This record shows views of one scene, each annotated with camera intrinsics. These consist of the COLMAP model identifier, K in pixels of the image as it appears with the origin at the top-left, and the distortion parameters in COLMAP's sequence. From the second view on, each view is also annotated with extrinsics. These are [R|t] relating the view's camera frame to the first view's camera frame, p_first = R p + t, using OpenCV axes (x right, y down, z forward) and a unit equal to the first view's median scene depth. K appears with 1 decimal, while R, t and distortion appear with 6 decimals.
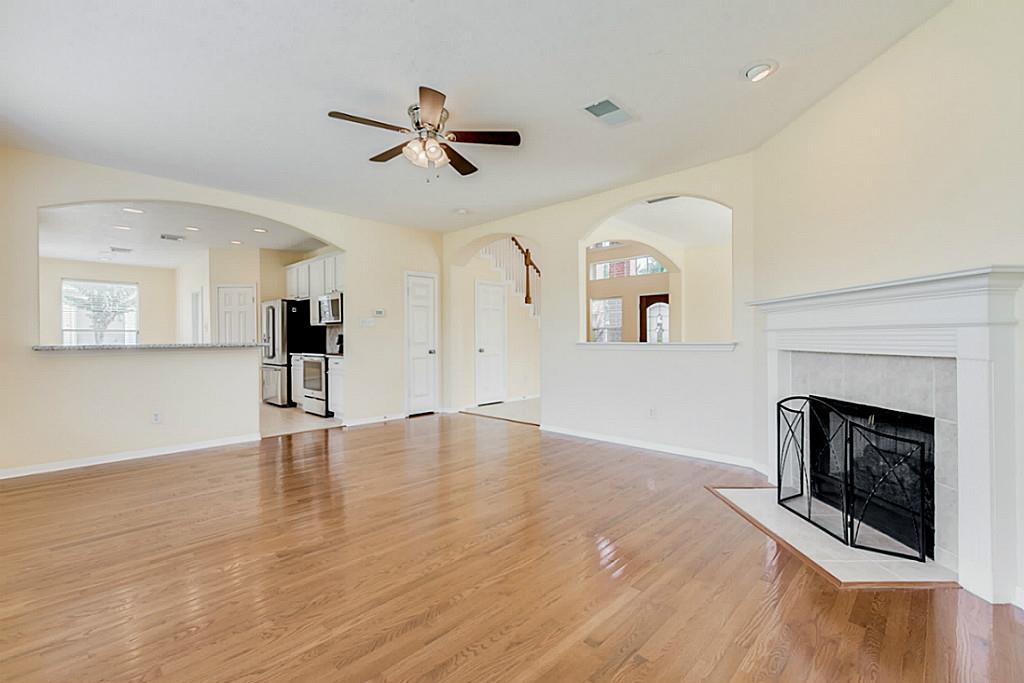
lens RADIAL K [[446.0, 0, 507.3], [0, 446.0, 340.3], [0, 0, 1]] dist [0.000983, -0.000165]
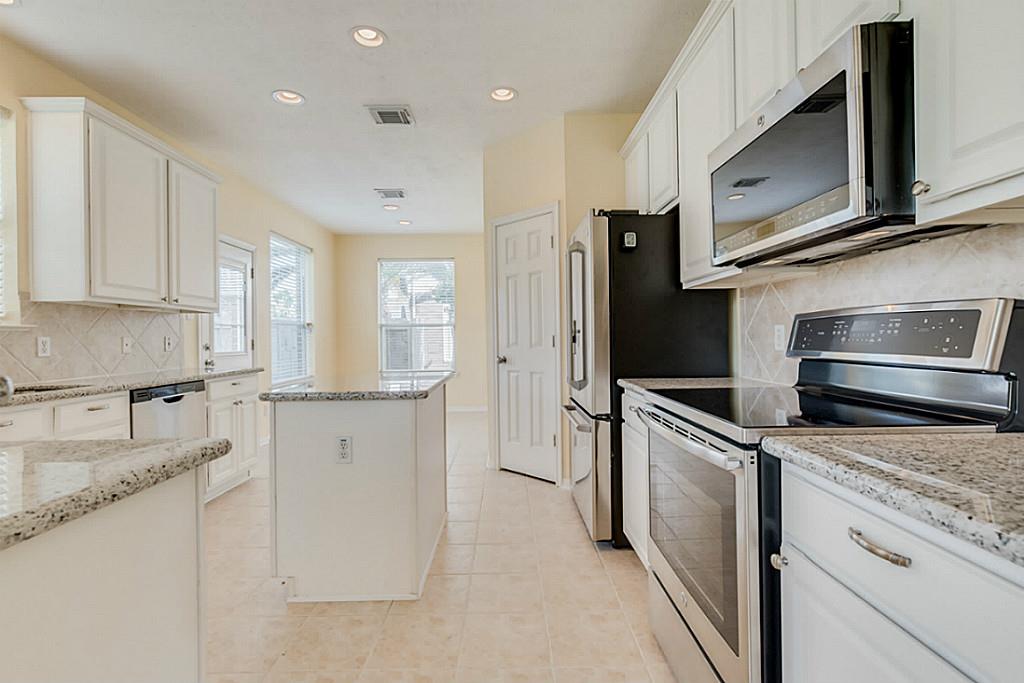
lens RADIAL K [[474.0, 0, 509.4], [0, 474.0, 336.5], [0, 0, 1]] dist [0.002312, 0.000732]
pose [[0.699968, -0.002255, -0.714170, -0.303902], [-0.001348, 0.999989, -0.004479, -0.000065], [0.714173, 0.004098, 0.699958, 0.713026]]
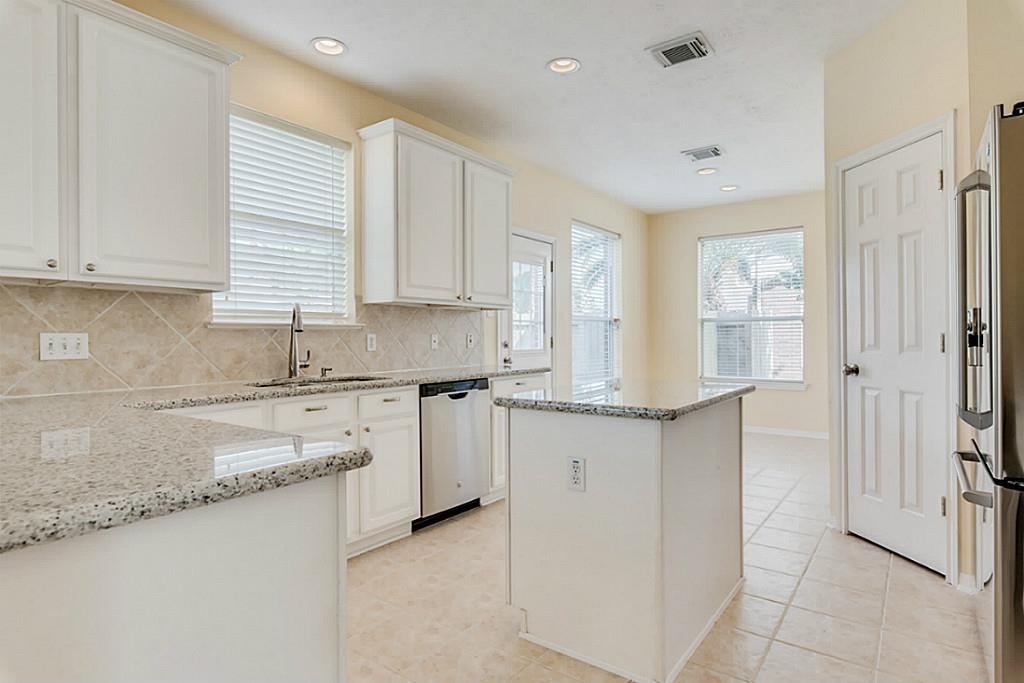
lens RADIAL K [[555.6, 0, 511.7], [0, 555.6, 335.4], [0, 0, 1]] dist [0.002088, -0.002211]
pose [[0.130460, 0.002270, -0.991451, -0.310884], [-0.005716, 0.999982, 0.001538, -0.001168], [0.991437, 0.005466, 0.130470, 0.772928]]
